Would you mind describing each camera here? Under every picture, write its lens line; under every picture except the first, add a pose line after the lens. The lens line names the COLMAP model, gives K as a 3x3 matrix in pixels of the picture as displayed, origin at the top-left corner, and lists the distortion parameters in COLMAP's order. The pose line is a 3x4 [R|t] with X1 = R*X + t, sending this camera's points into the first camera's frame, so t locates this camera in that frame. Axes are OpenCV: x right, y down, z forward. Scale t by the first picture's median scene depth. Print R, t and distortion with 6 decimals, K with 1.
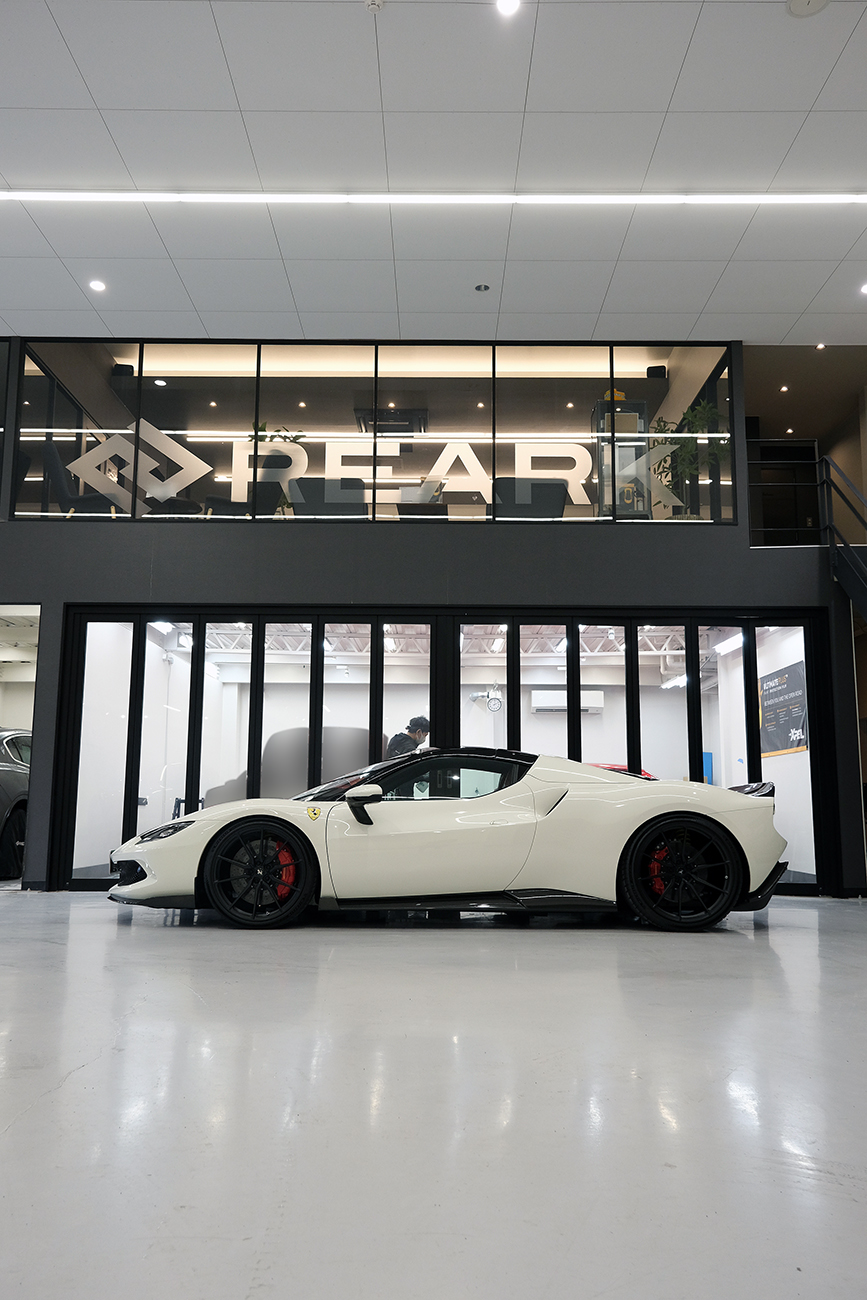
lens RADIAL K [[1025.0, 0, 433.5], [0, 1025.0, 650.0], [0, 0, 1]] dist [-0.001290, -0.000065]
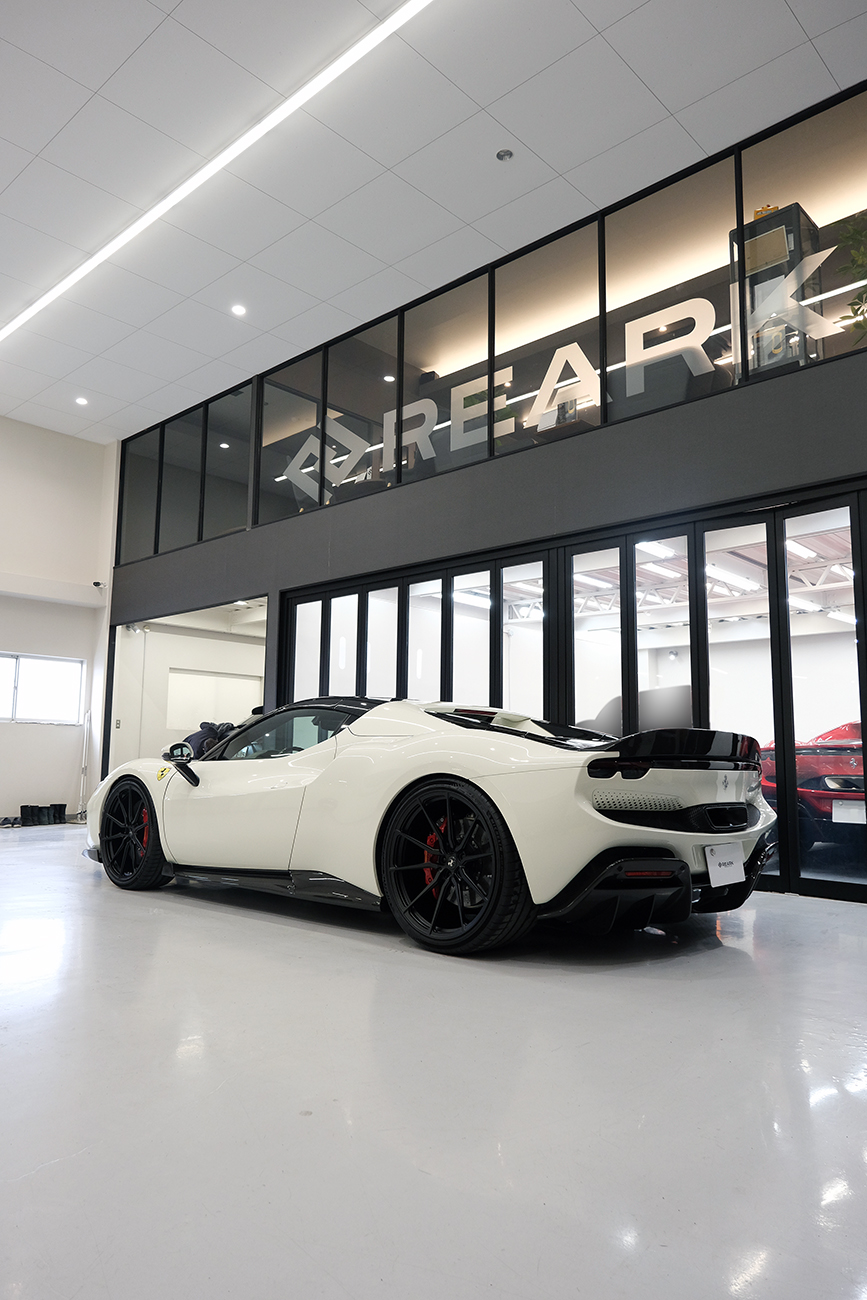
lens RADIAL K [[877.4, 0, 433.5], [0, 877.4, 650.0], [0, 0, 1]] dist [0.001073, -0.000013]
pose [[0.734546, -0.087275, -0.672923, 0.429549], [0.100092, 0.994782, -0.019761, 0.057222], [0.671136, -0.052839, 0.739449, 0.377285]]
